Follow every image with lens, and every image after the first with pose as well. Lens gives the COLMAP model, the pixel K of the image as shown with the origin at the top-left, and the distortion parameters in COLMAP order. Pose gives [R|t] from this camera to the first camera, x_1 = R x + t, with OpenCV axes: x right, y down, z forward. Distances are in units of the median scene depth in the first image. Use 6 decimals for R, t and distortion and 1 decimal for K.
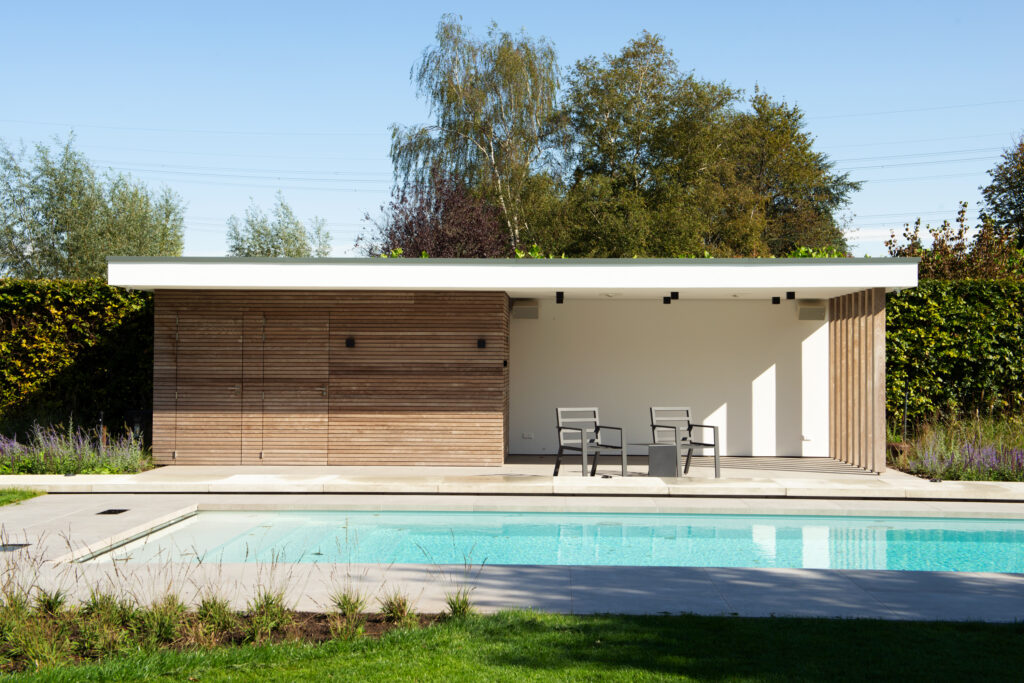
lens RADIAL K [[1343.4, 0, 509.9], [0, 1343.4, 341.4], [0, 0, 1]] dist [0.110715, 0.000000]
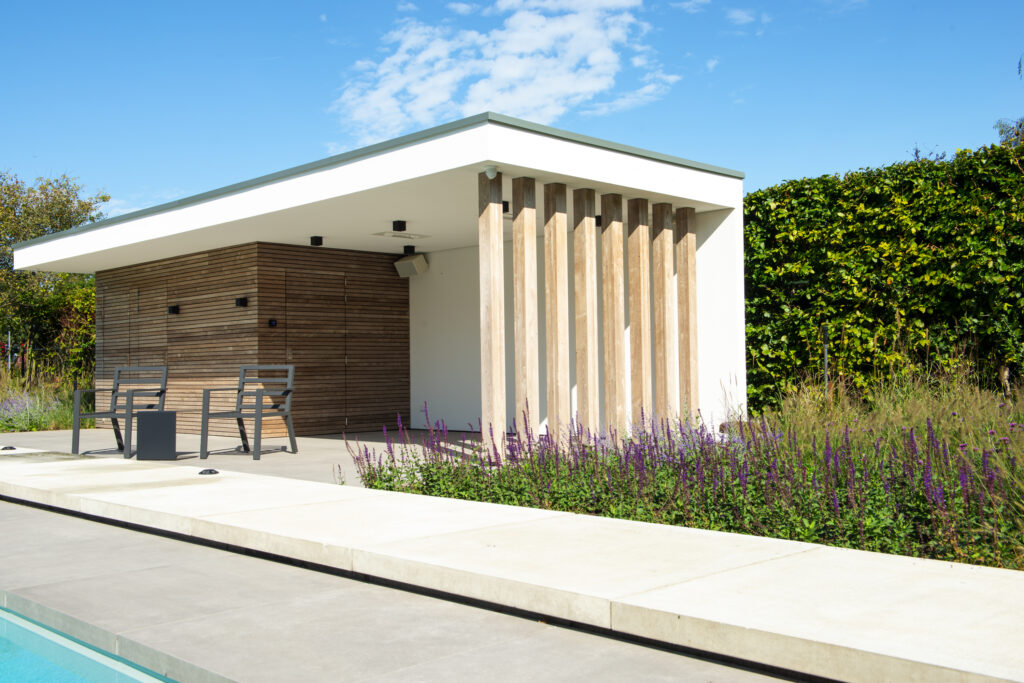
lens RADIAL K [[1006.4, 0, 511.4], [0, 1006.4, 342.9], [0, 0, 1]] dist [0.044250, 0.000000]
pose [[0.726956, -0.034685, -0.685807, 0.520705], [0.026583, 0.999396, -0.022367, 0.044470], [0.686169, -0.001971, 0.727439, 0.569048]]
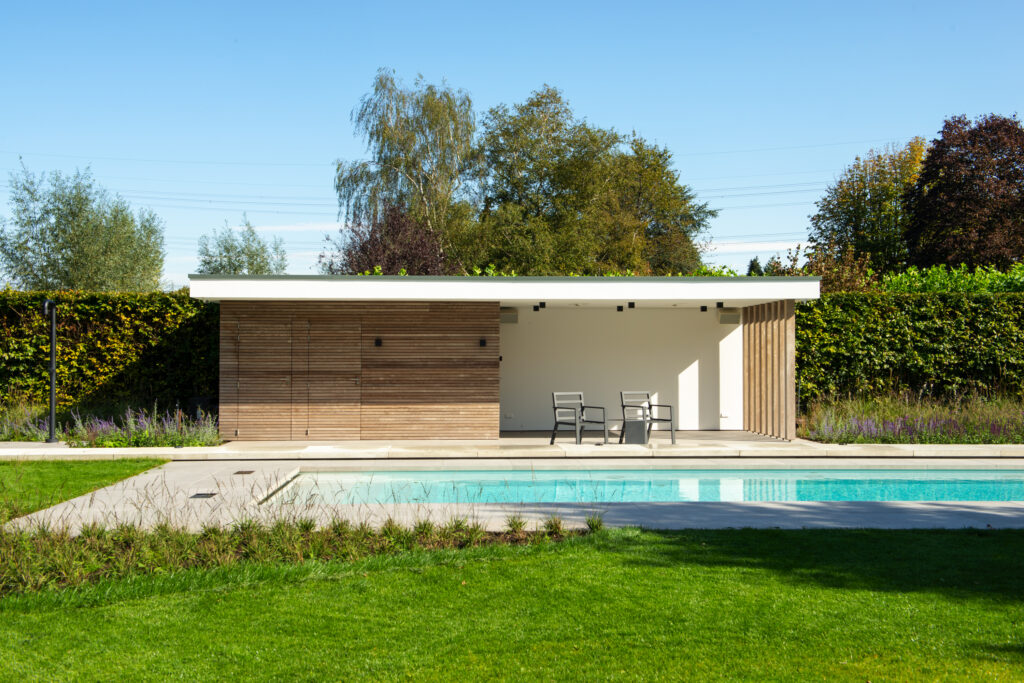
lens RADIAL K [[1149.5, 0, 508.7], [0, 1149.5, 342.6], [0, 0, 1]] dist [0.074853, 0.000000]
pose [[0.995972, -0.003255, 0.089608, -0.085031], [0.003200, 0.999995, 0.000756, 0.000548], [-0.089610, -0.000466, 0.995977, -0.076608]]
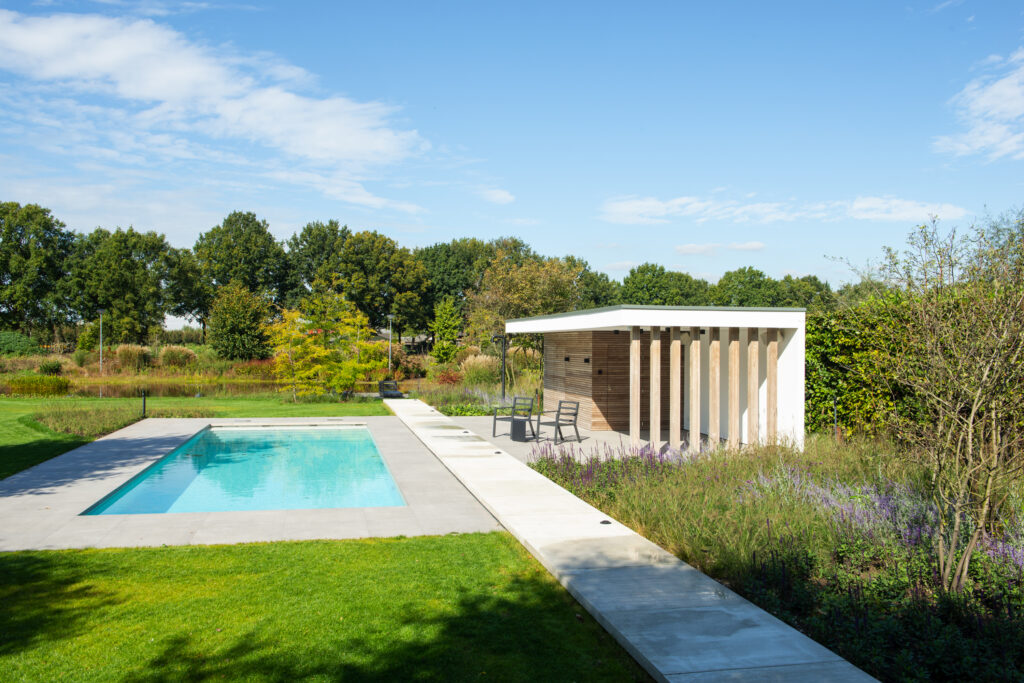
lens RADIAL K [[888.9, 0, 509.8], [0, 888.9, 343.2], [0, 0, 1]] dist [0.020223, -0.017699]
pose [[0.217165, -0.003979, -0.976127, 0.982096], [0.008805, 0.999959, -0.002118, -0.017286], [0.976095, -0.008135, 0.217191, 0.588336]]
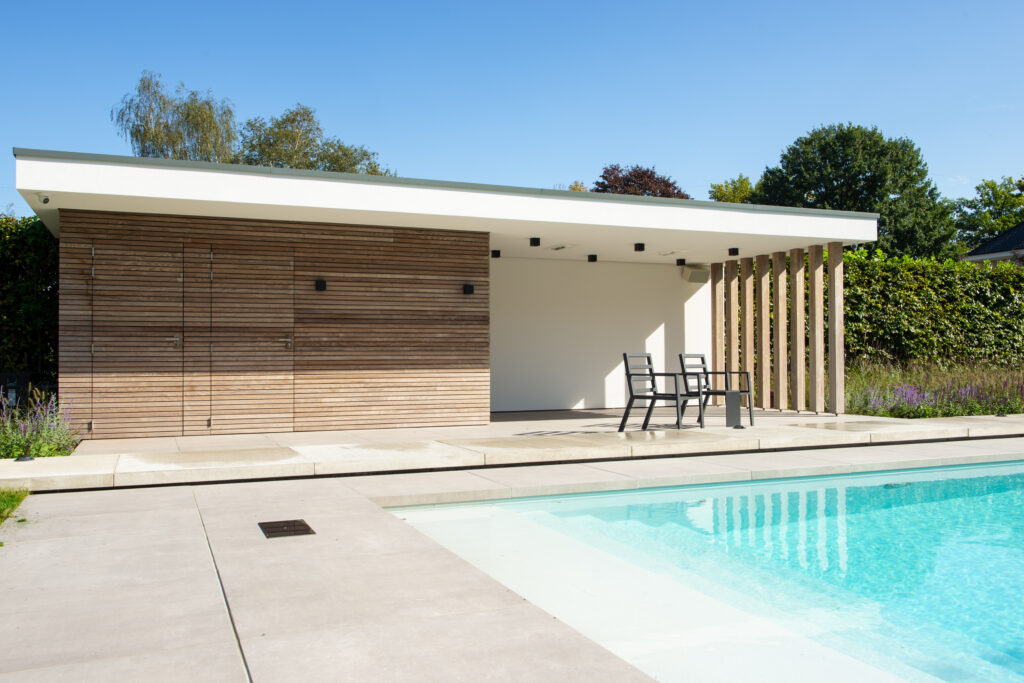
lens RADIAL K [[870.2, 0, 508.2], [0, 870.2, 347.2], [0, 0, 1]] dist [-0.005129, -0.006904]
pose [[0.911846, -0.004367, 0.410509, -0.213353], [0.004116, 0.999990, 0.001493, 0.035838], [-0.410512, 0.000328, 0.911855, 0.413942]]
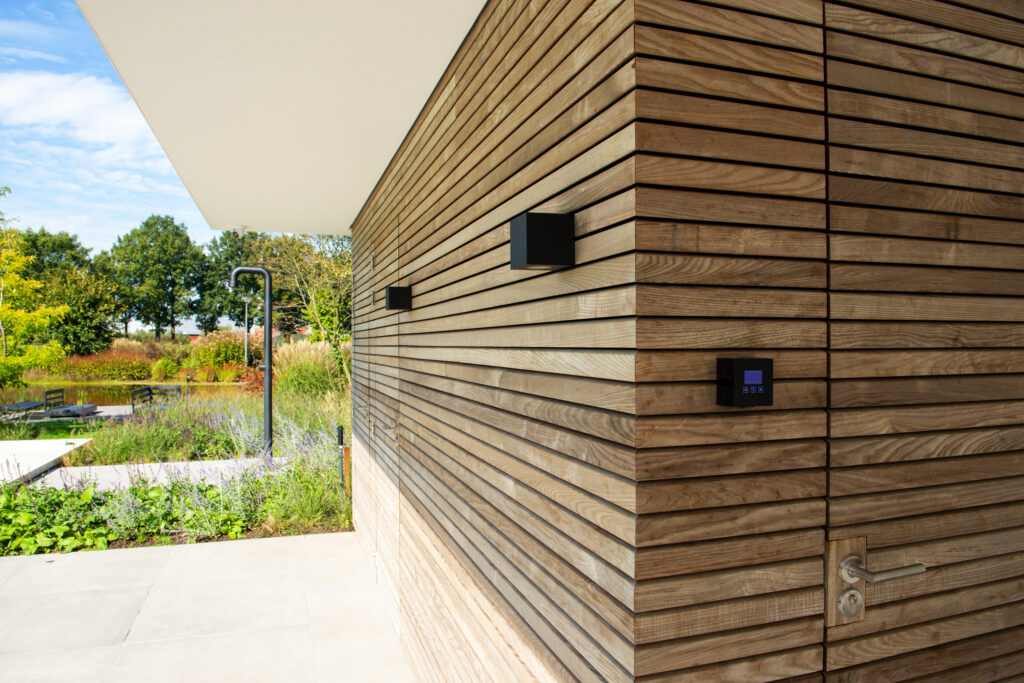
lens RADIAL K [[691.3, 0, 503.6], [0, 691.3, 345.3], [0, 0, 1]] dist [-0.041866, -0.000401]
pose [[0.347620, -0.001878, -0.937634, 0.043751], [0.017875, 0.999830, 0.004625, 0.011329], [0.937465, -0.018368, 0.347594, 0.875686]]
